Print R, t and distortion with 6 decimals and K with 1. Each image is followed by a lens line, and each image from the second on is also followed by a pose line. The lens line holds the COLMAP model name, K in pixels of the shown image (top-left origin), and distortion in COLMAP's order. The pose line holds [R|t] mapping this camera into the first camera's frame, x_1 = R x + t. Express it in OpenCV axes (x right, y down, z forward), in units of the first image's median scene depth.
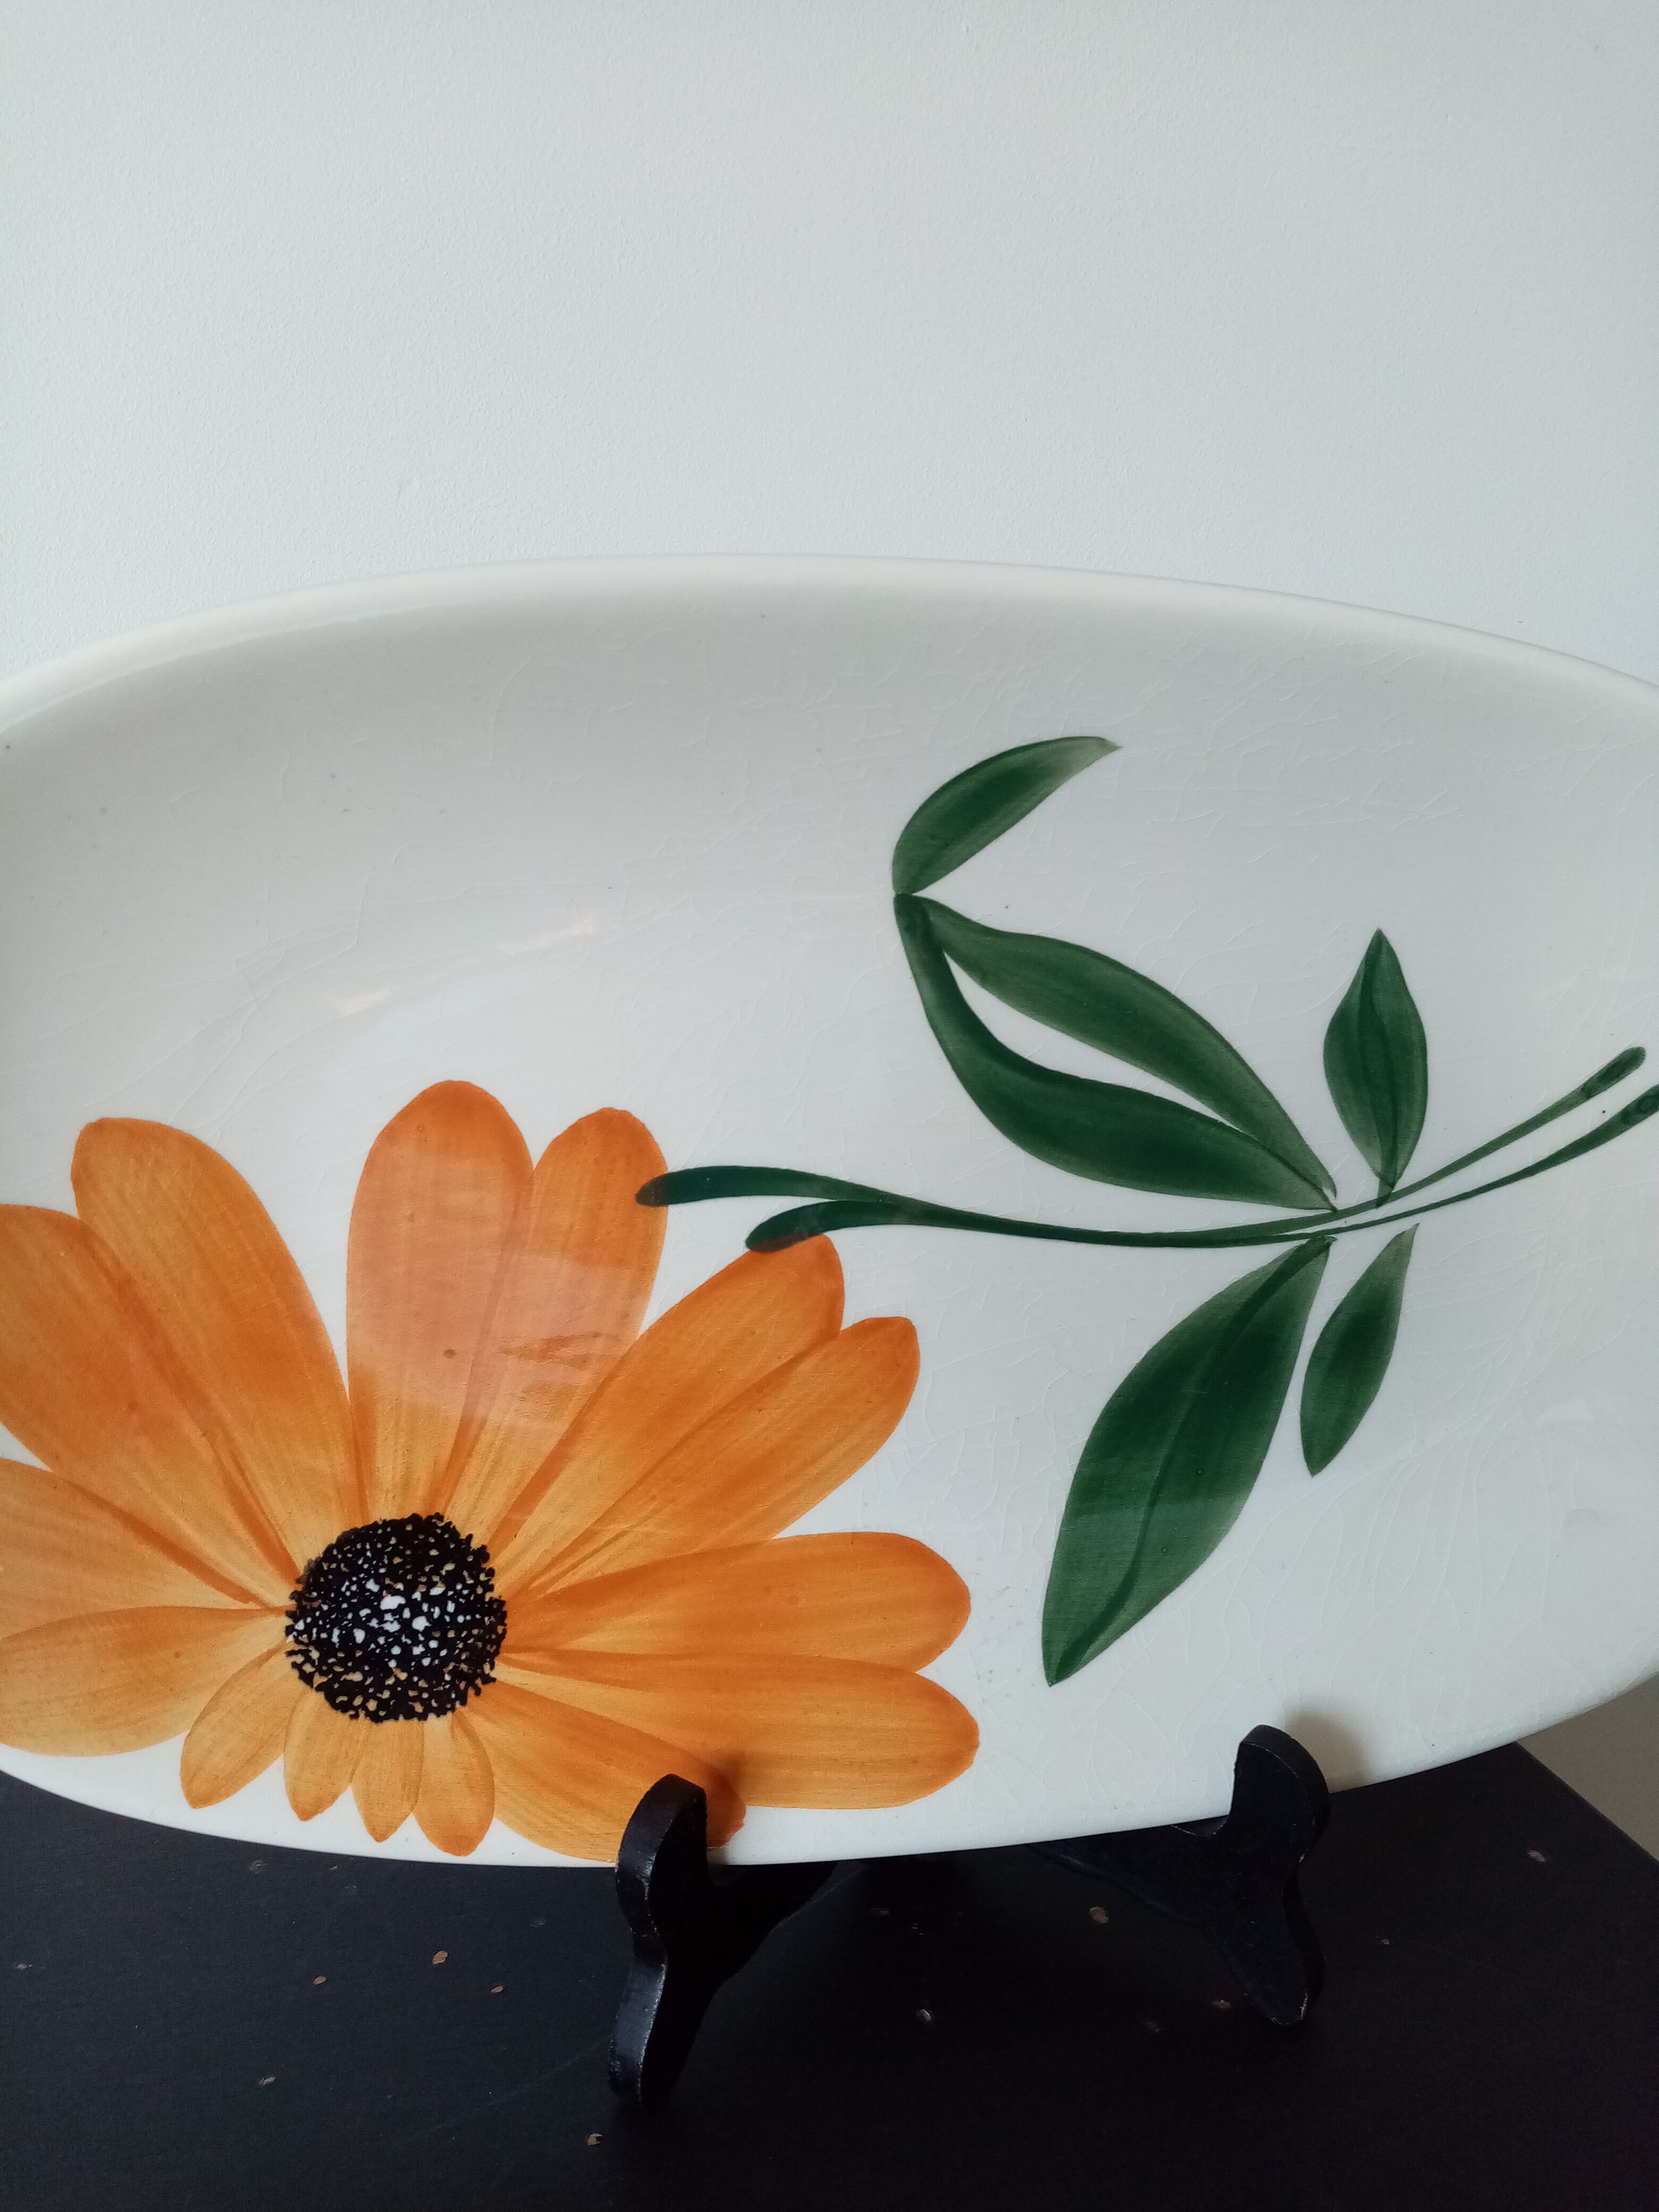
lens RADIAL K [[1766.1, 0, 795.4], [0, 1766.1, 1093.8], [0, 0, 1]] dist [0.064931, -0.180634]
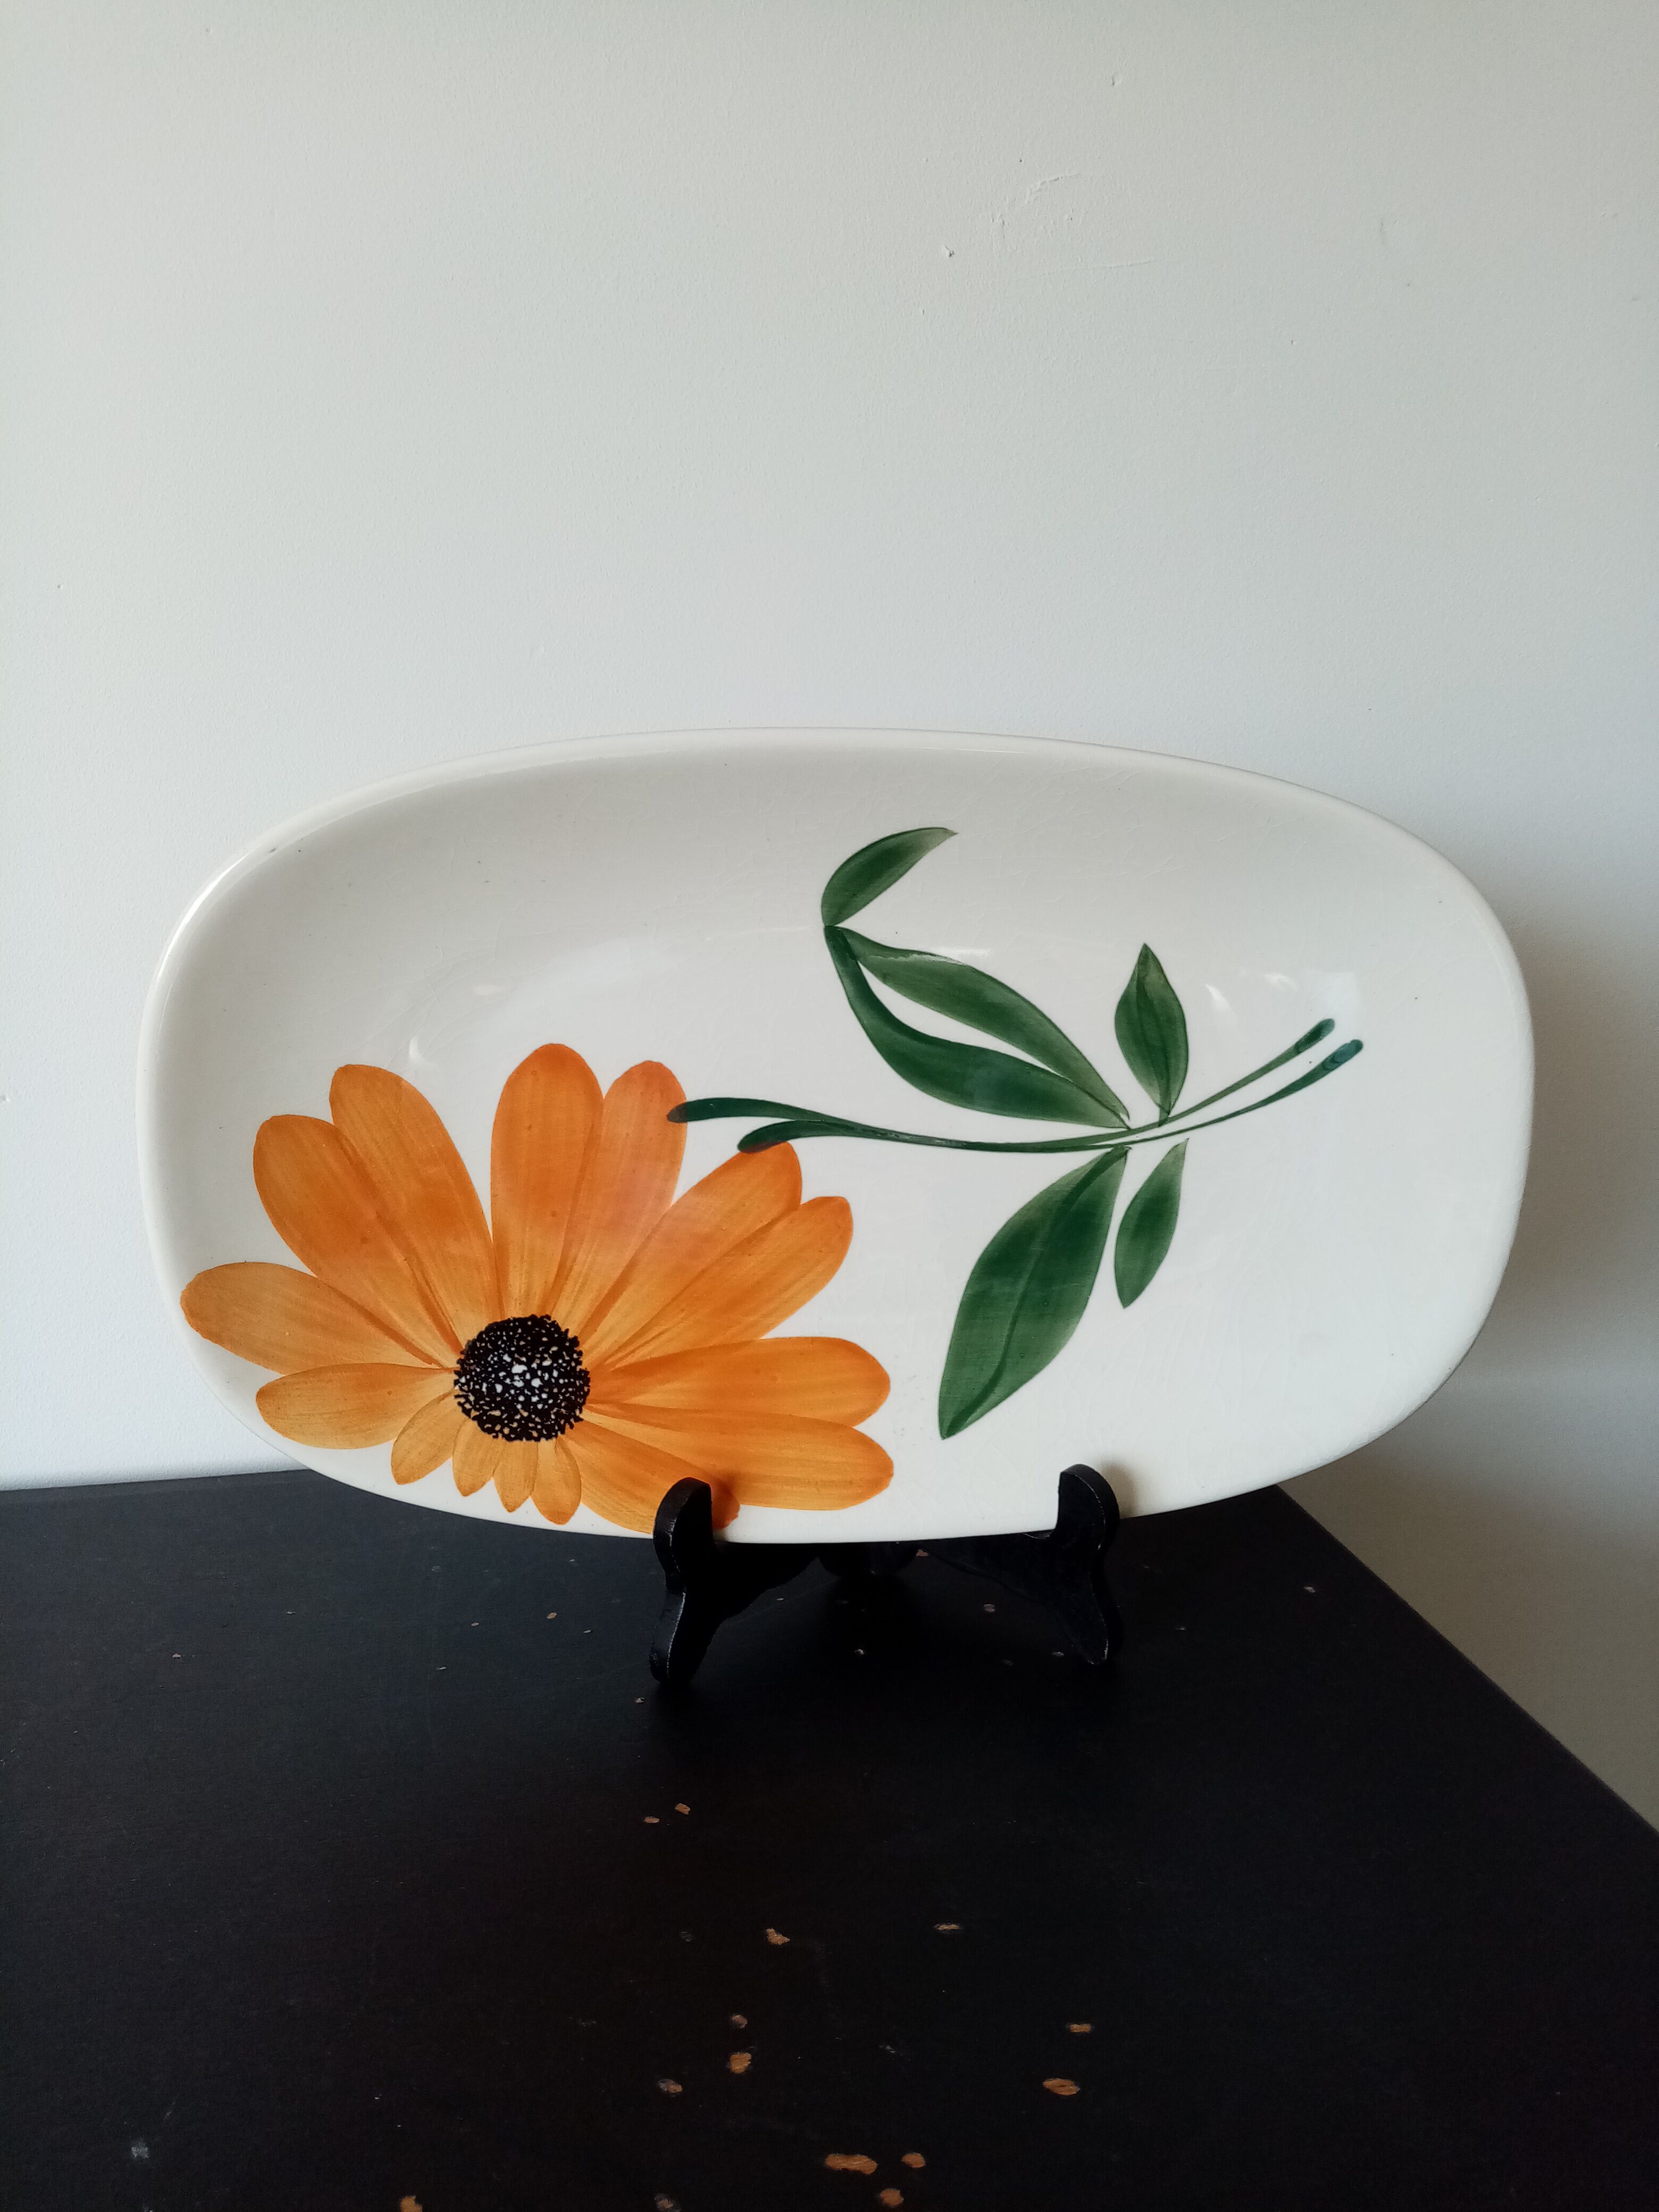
lens RADIAL K [[1766.1, 0, 795.4], [0, 1766.1, 1093.8], [0, 0, 1]] dist [0.064931, -0.180634]
pose [[0.995090, -0.004454, -0.098874, 0.180668], [0.003347, 0.999930, -0.011365, 0.055410], [0.098918, 0.010978, 0.995035, -0.571241]]
